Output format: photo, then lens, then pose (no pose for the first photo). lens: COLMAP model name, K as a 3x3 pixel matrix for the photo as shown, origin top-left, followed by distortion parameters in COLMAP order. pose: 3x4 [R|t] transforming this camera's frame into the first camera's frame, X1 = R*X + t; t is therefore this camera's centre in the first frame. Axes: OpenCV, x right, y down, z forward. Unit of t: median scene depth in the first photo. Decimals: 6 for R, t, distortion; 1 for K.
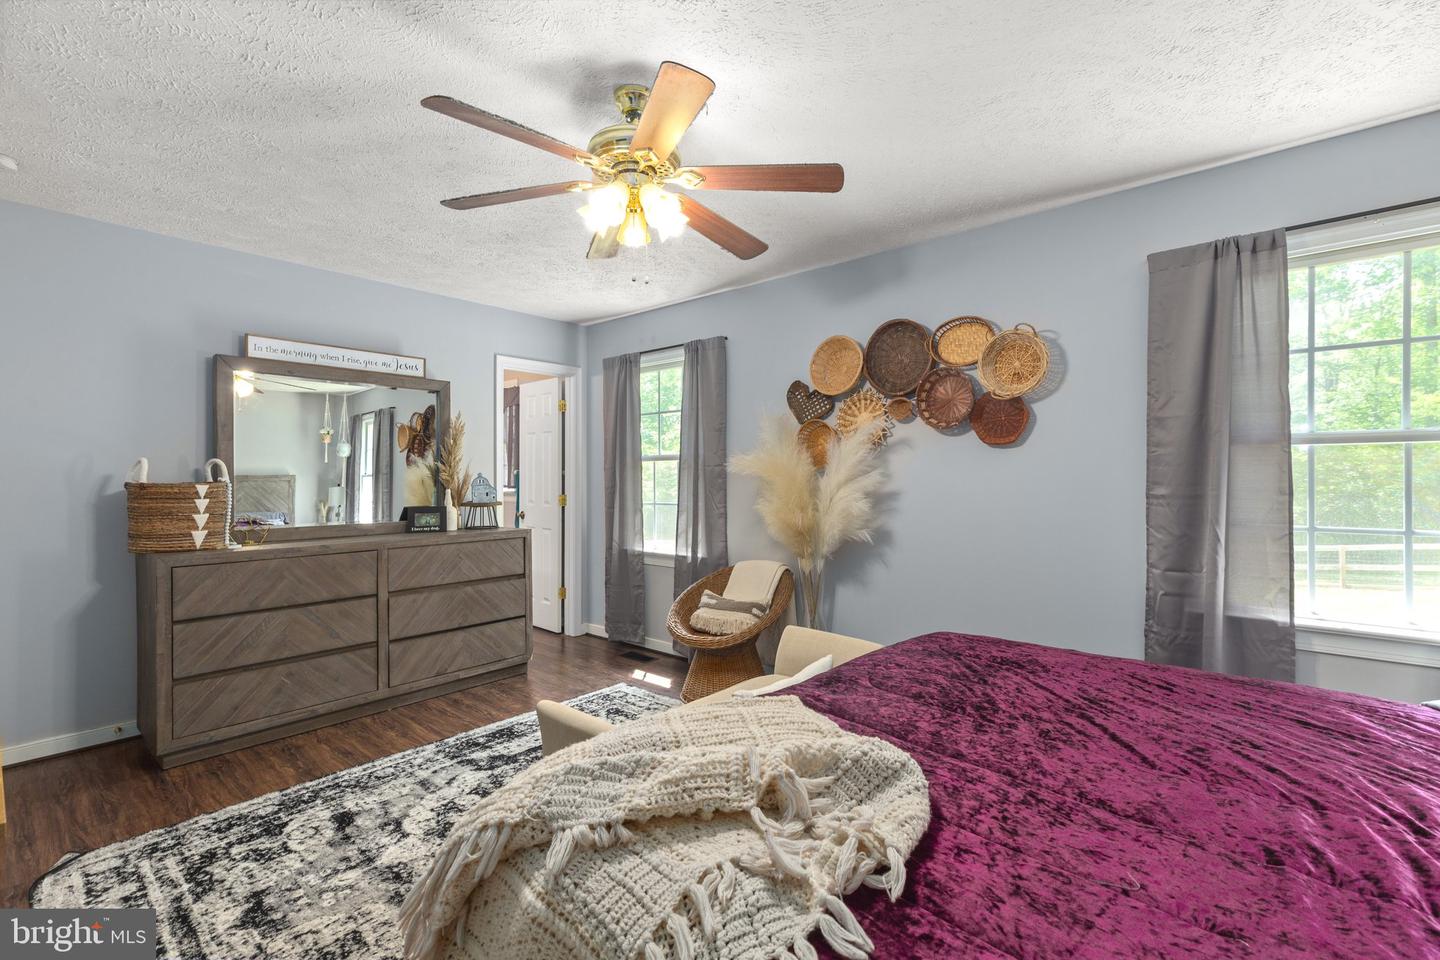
lens RADIAL K [[640.9, 0, 723.0], [0, 640.9, 475.9], [0, 0, 1]] dist [0.001833, -0.000649]
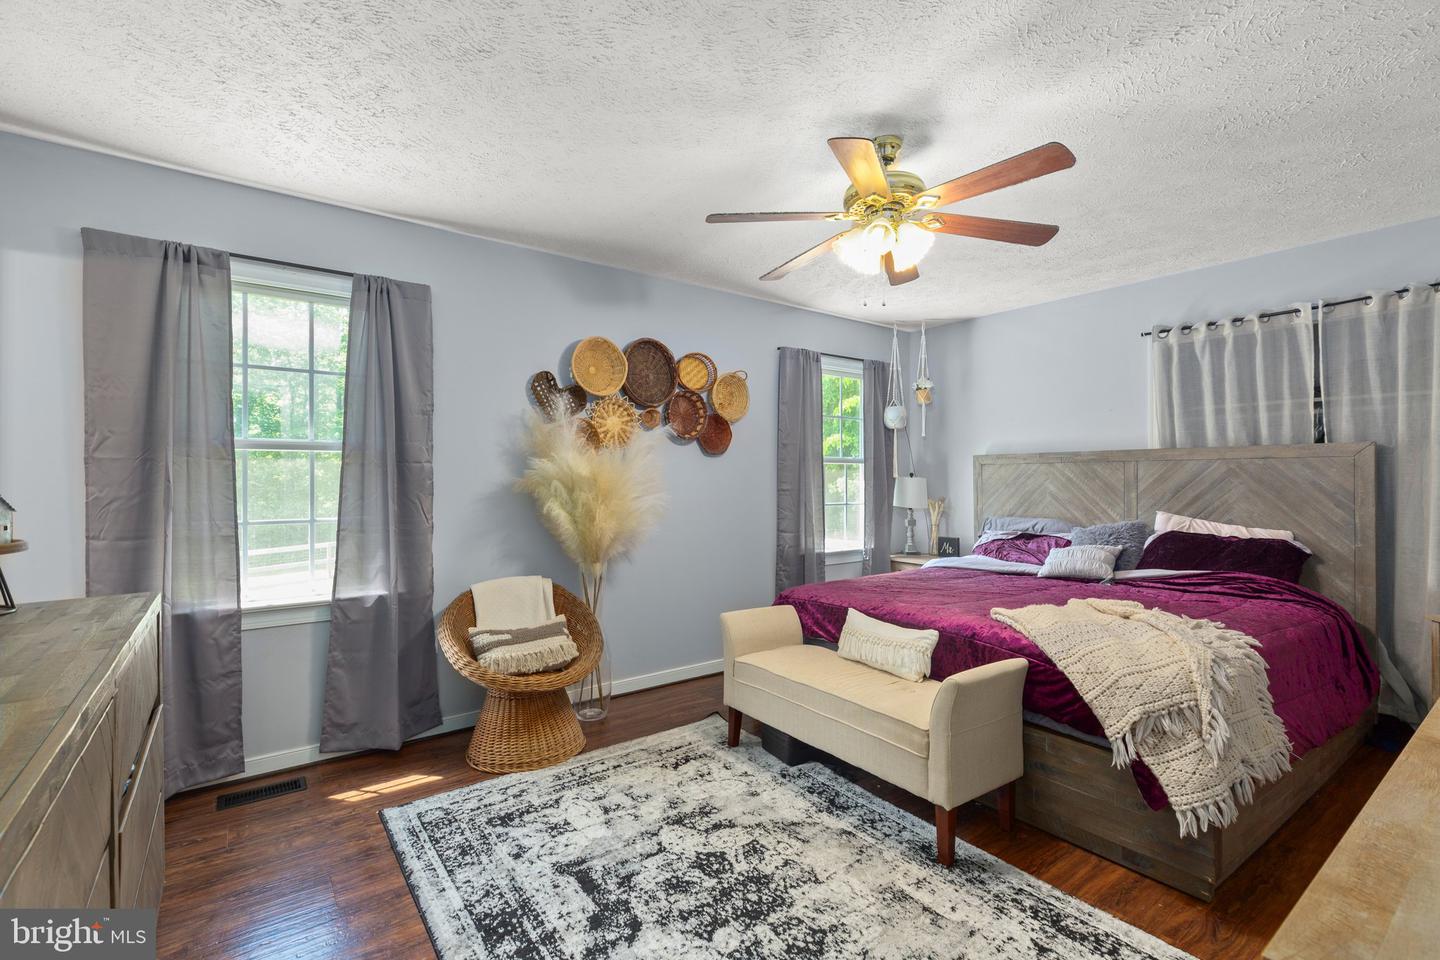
lens RADIAL K [[640.9, 0, 726.9], [0, 640.9, 476.0], [0, 0, 1]] dist [0.001833, -0.000649]
pose [[0.217143, 0.001513, 0.976139, -0.885328], [-0.004167, 0.999991, -0.000623, -0.001639], [-0.976131, -0.003932, 0.217147, 0.693856]]
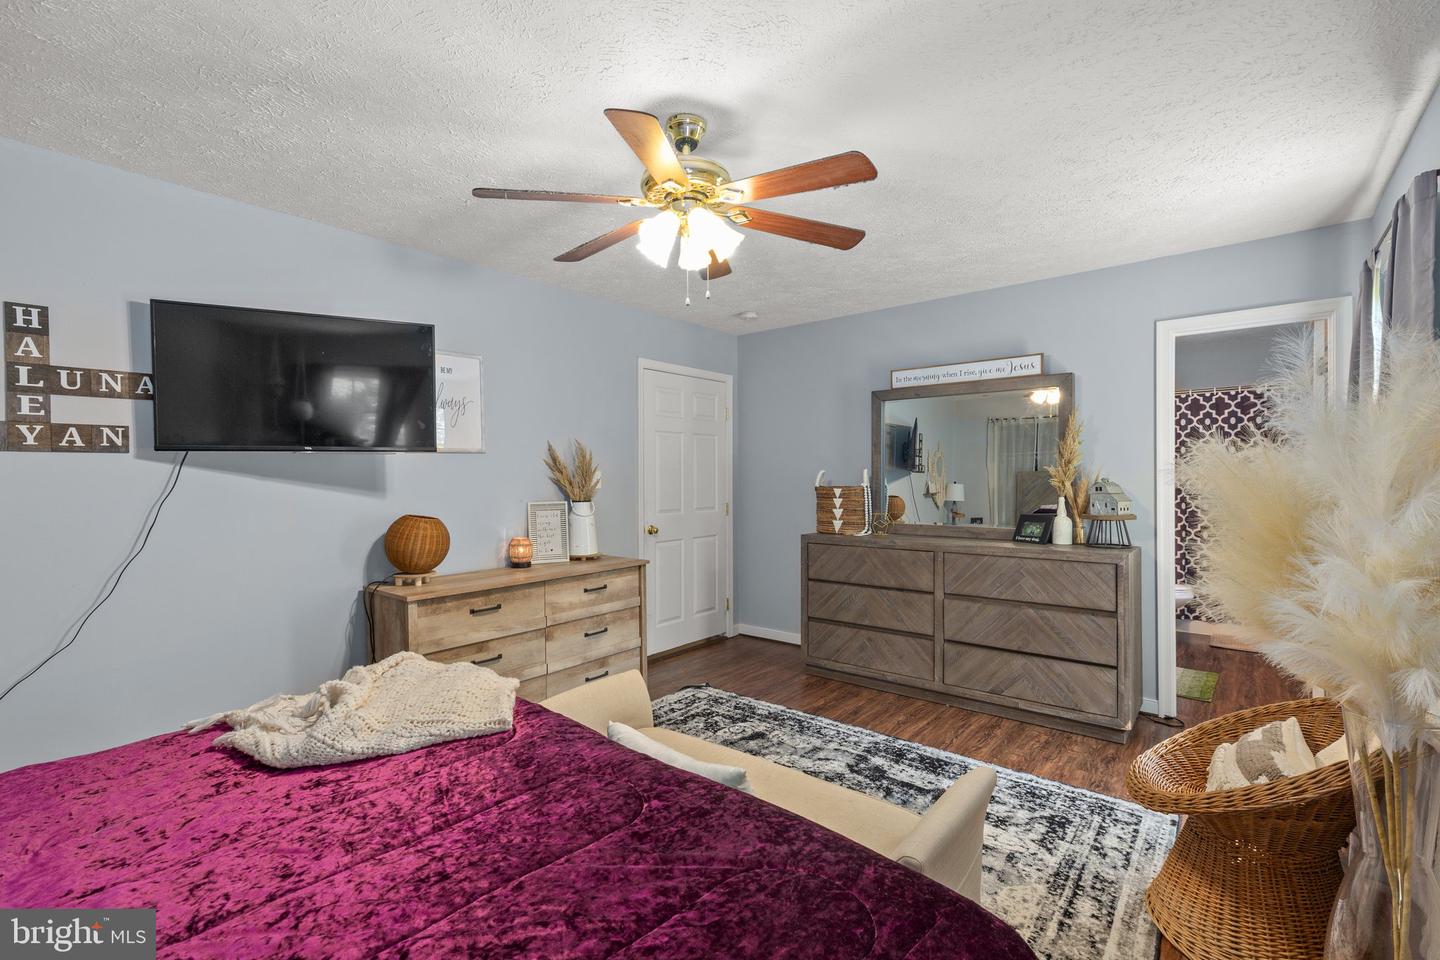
lens RADIAL K [[640.9, 0, 718.0], [0, 640.9, 483.1], [0, 0, 1]] dist [0.001833, -0.000649]
pose [[0.010133, 0.012997, -0.999864, 0.592433], [0.009223, 0.999872, 0.013091, -0.018819], [0.999906, -0.009354, 0.010012, 0.700488]]
